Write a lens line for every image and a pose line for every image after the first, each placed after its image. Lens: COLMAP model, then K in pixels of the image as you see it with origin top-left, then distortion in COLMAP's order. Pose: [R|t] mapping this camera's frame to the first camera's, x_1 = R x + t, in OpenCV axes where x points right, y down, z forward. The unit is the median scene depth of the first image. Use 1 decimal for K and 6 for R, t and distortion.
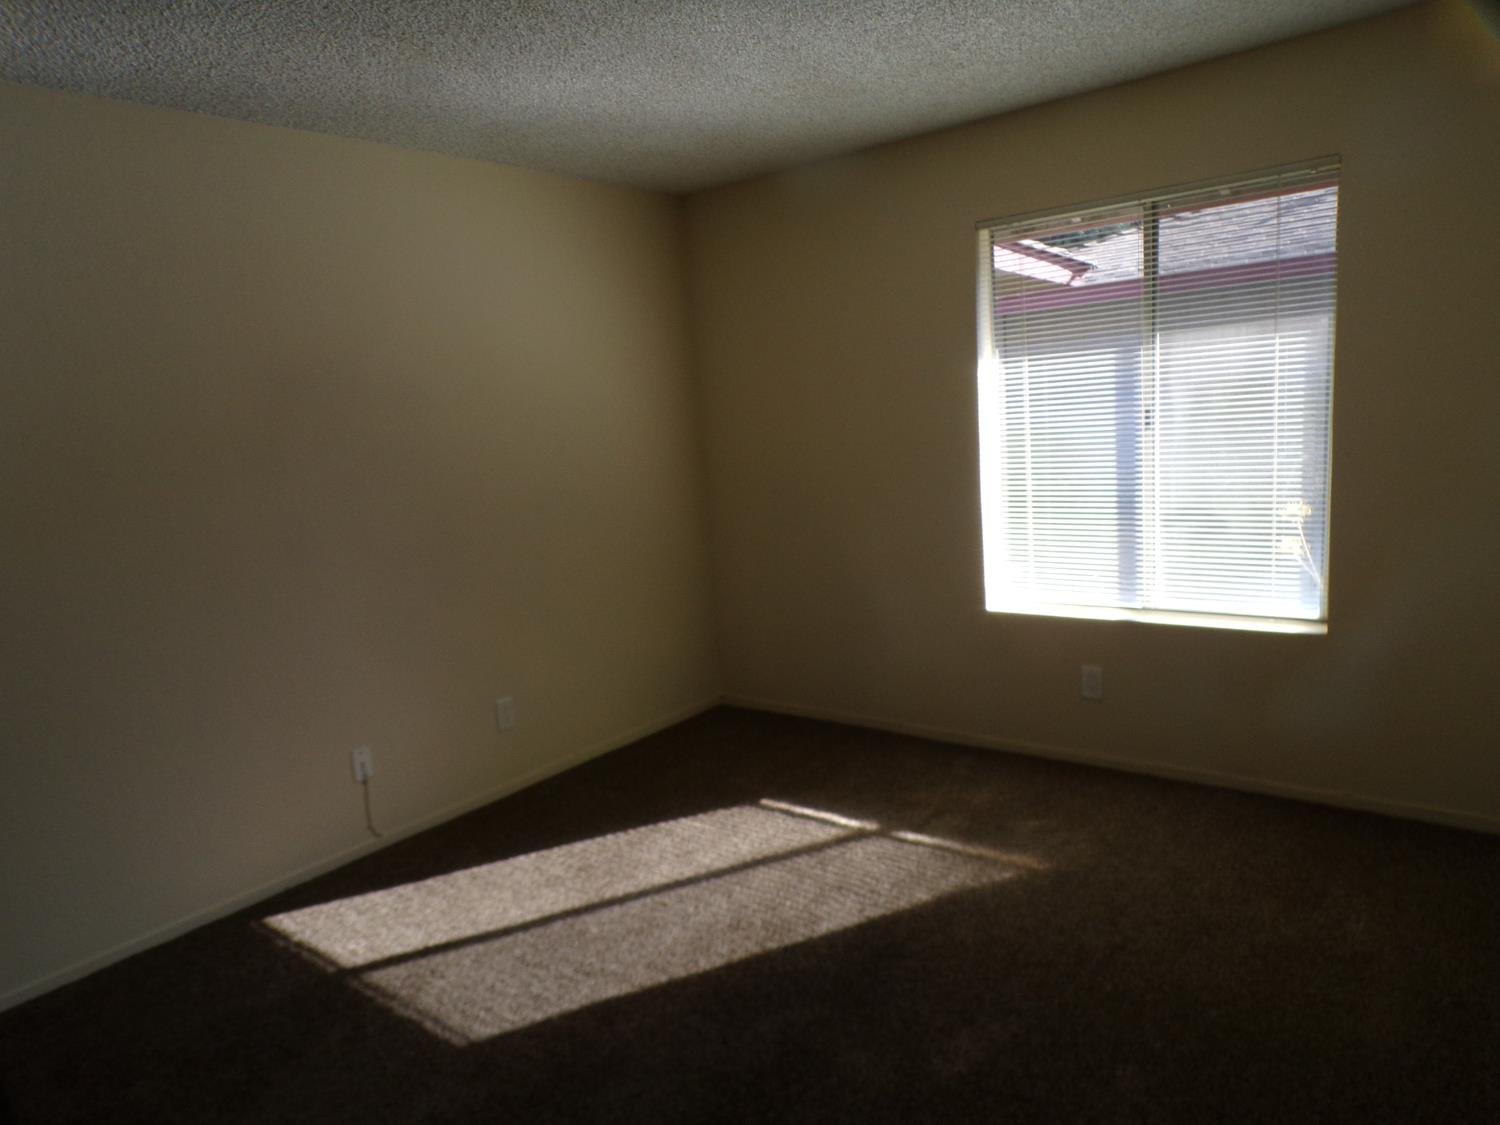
lens RADIAL K [[1031.5, 0, 741.3], [0, 1031.5, 580.3], [0, 0, 1]] dist [-0.000700, 0.003706]
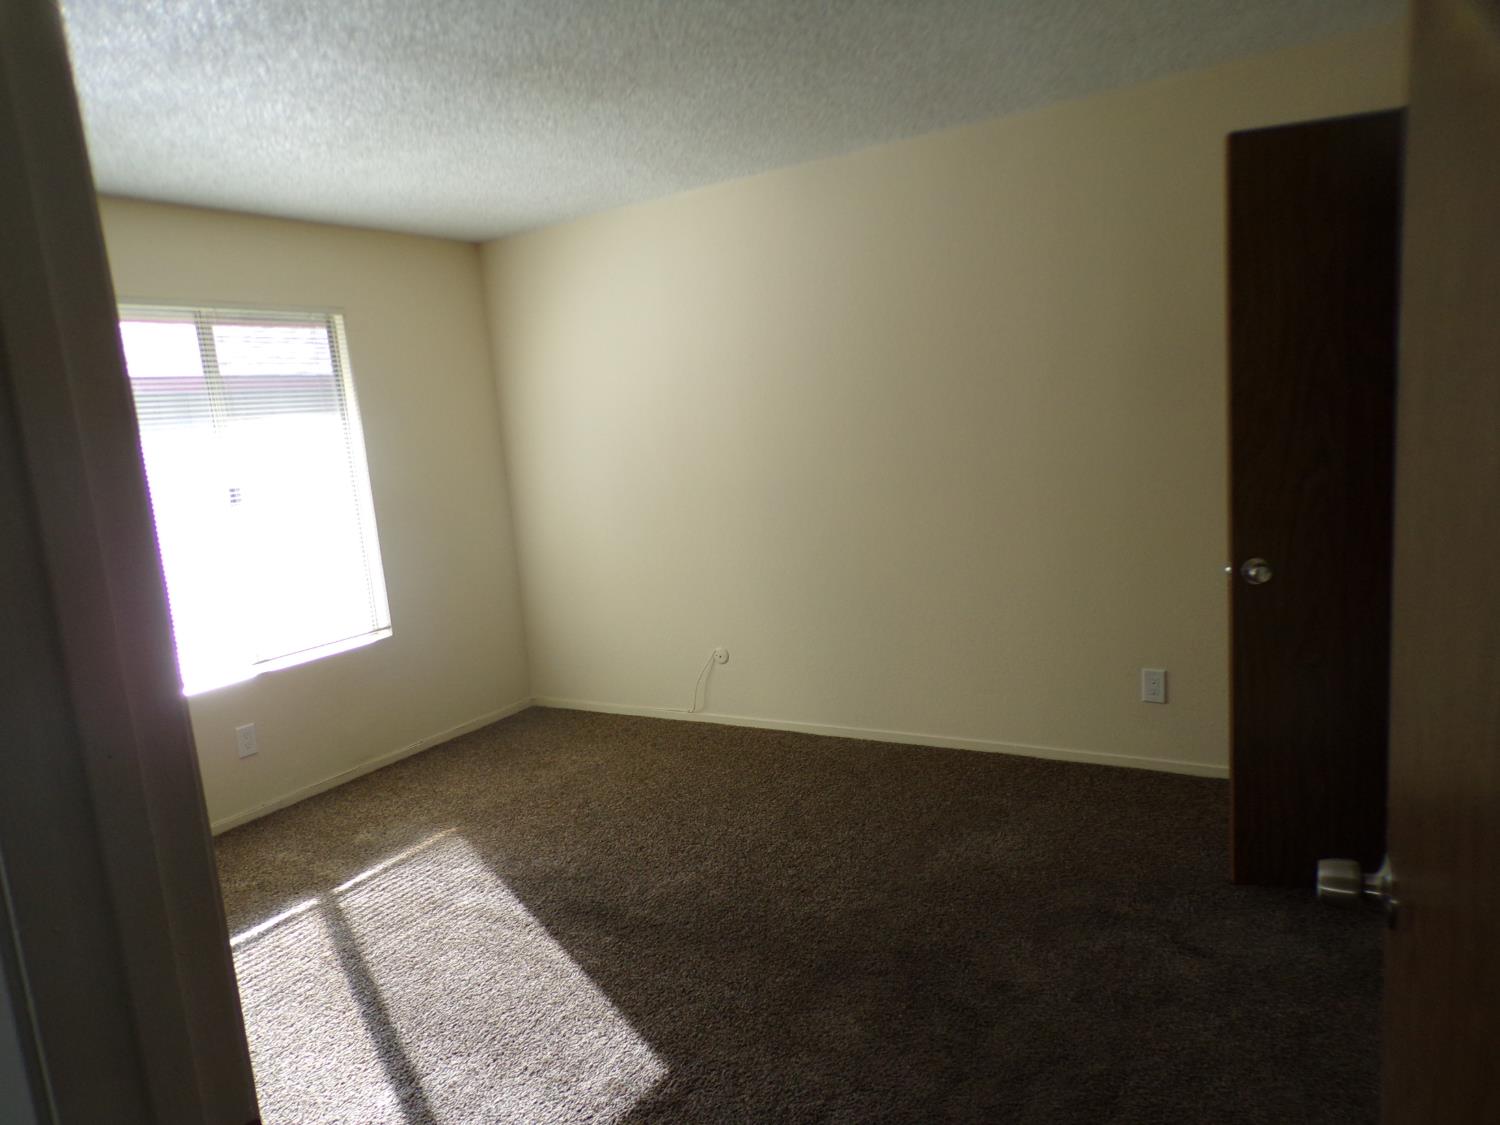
lens RADIAL K [[1031.5, 0, 741.3], [0, 1031.5, 580.3], [0, 0, 1]] dist [-0.000700, 0.003706]
pose [[-0.118138, -0.083640, 0.989468, -0.859910], [0.258877, 0.959394, 0.112007, -0.054181], [-0.958658, 0.269383, -0.091689, 0.627555]]
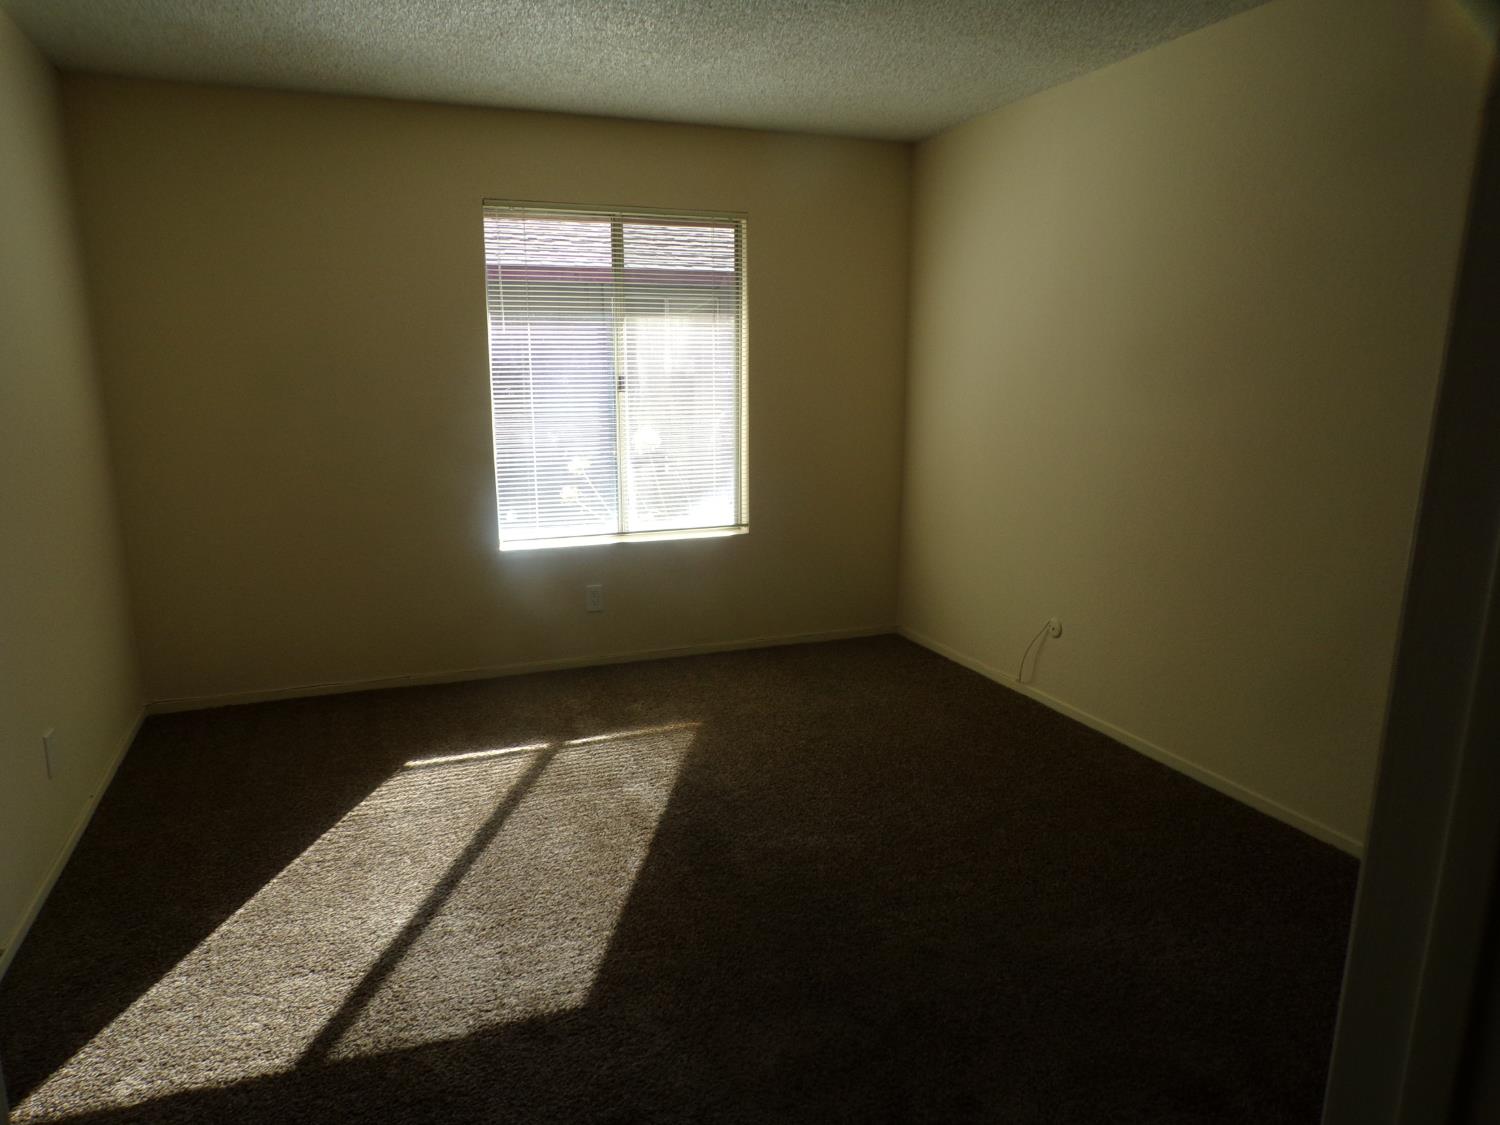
lens RADIAL K [[1030.0, 0, 757.1], [0, 1030.0, 595.6], [0, 0, 1]] dist [-0.004504, -0.001568]
pose [[0.479601, -0.132378, 0.867444, -0.698964], [0.108861, 0.989894, 0.090876, 0.007186], [-0.870708, 0.050847, 0.489166, 0.261261]]
